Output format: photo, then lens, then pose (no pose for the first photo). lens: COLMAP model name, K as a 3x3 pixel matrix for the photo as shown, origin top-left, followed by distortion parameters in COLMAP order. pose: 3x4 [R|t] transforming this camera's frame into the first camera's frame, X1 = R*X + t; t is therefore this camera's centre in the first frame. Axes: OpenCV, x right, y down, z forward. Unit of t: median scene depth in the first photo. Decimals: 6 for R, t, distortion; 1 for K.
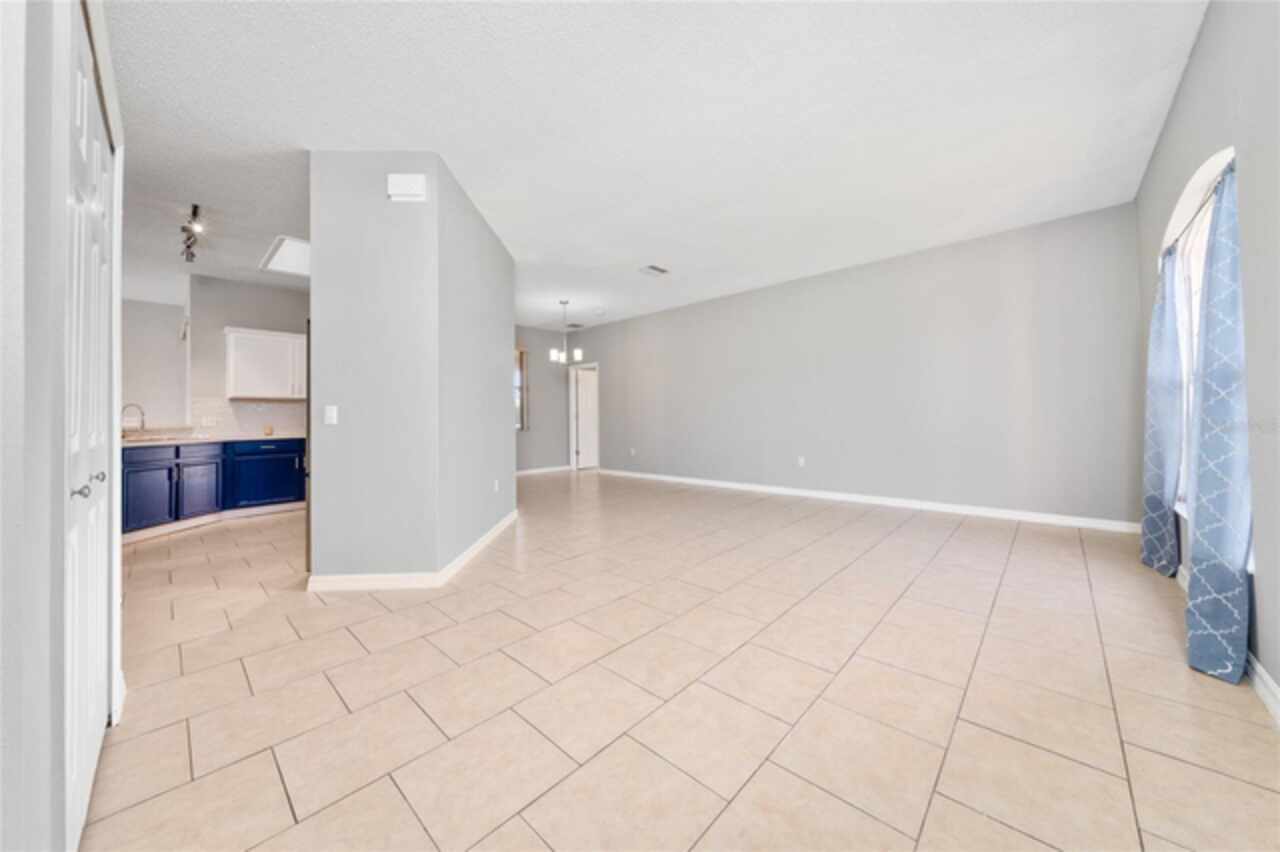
lens RADIAL K [[441.3, 0, 631.7], [0, 441.3, 409.2], [0, 0, 1]] dist [0.001164, -0.000136]
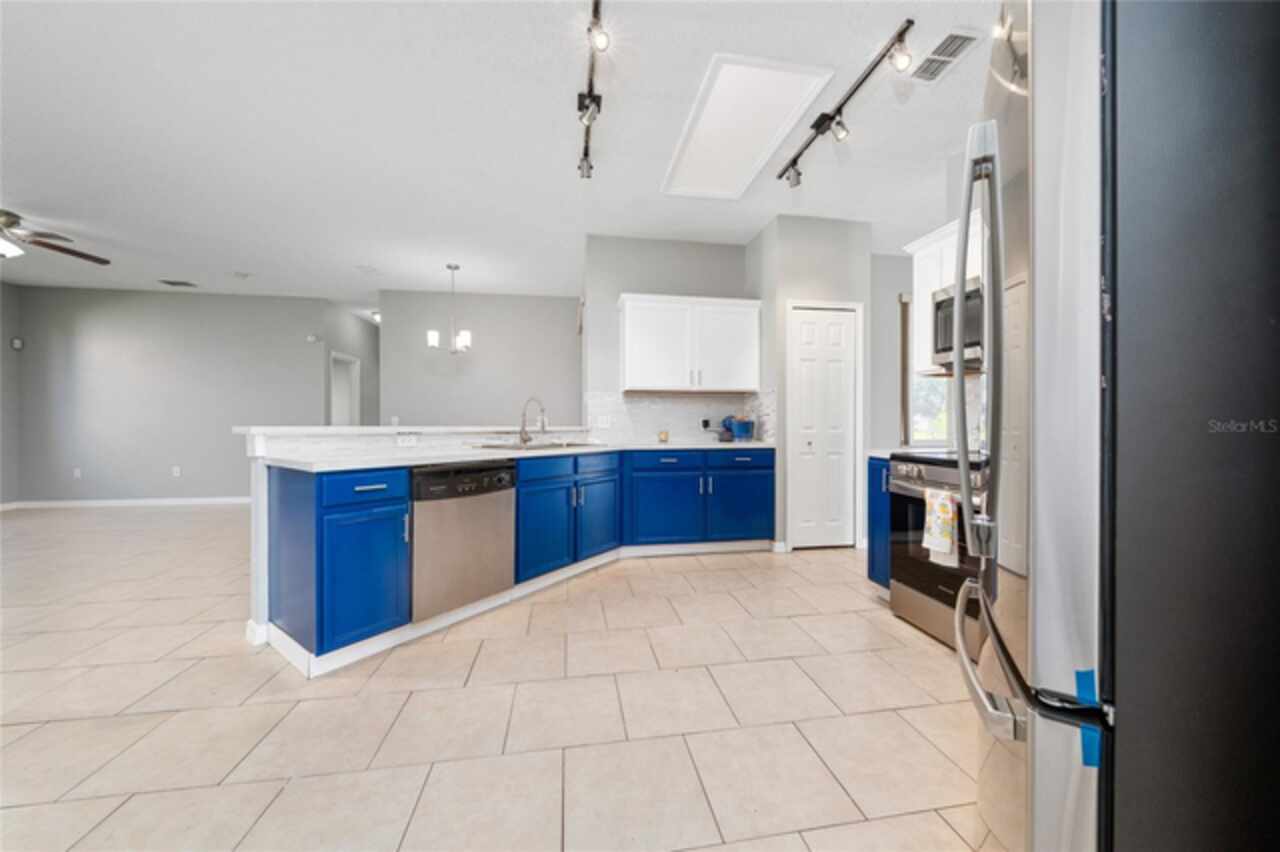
lens RADIAL K [[441.3, 0, 635.5], [0, 441.3, 426.8], [0, 0, 1]] dist [0.001164, -0.000136]
pose [[0.787912, 0.005074, -0.615767, -0.473971], [0.004255, 0.999897, 0.013683, 0.025547], [0.615773, -0.013401, 0.787809, 0.460209]]
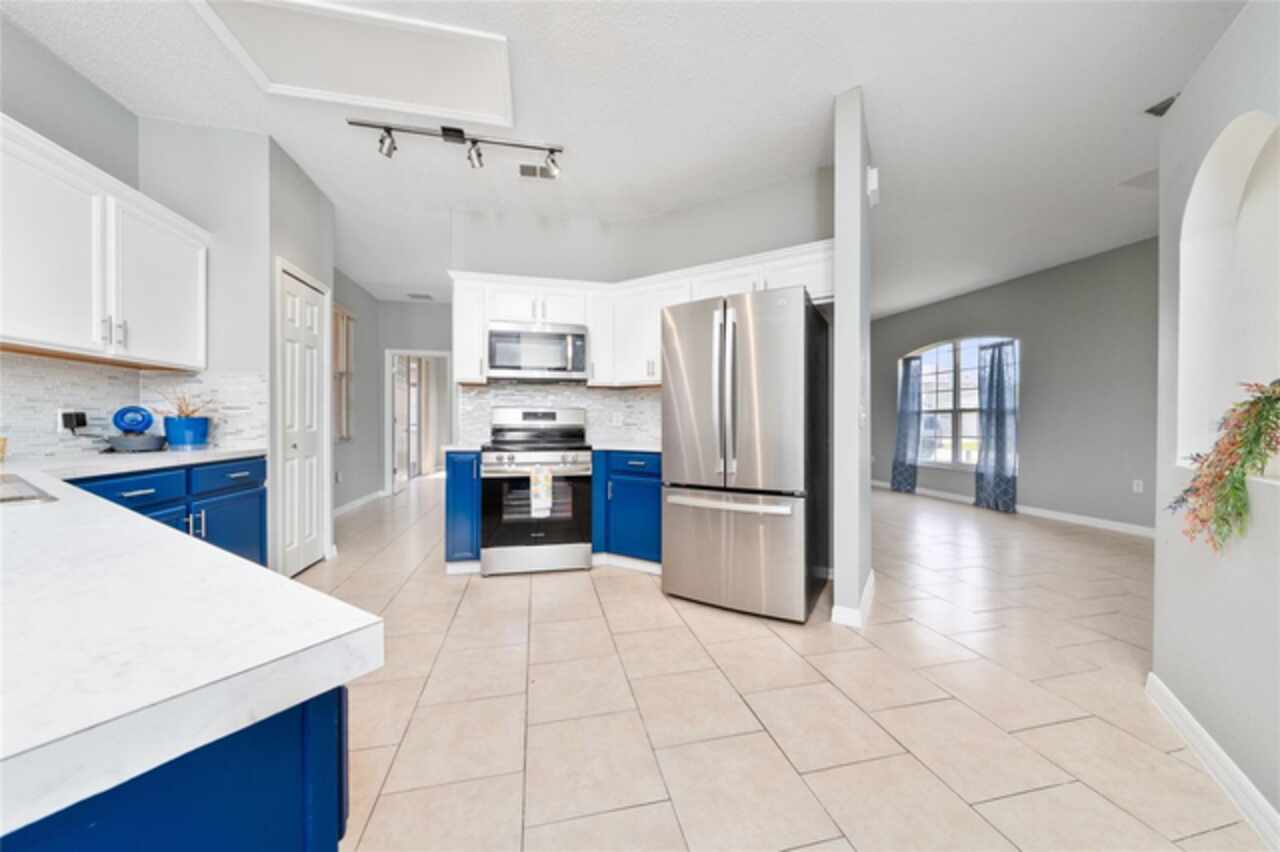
lens RADIAL K [[441.3, 0, 642.0], [0, 441.3, 428.2], [0, 0, 1]] dist [0.001164, -0.000136]
pose [[0.556577, -0.008927, 0.830748, -0.942714], [-0.007685, 0.999844, 0.015893, 0.027721], [-0.830761, -0.015230, 0.556421, 0.508662]]
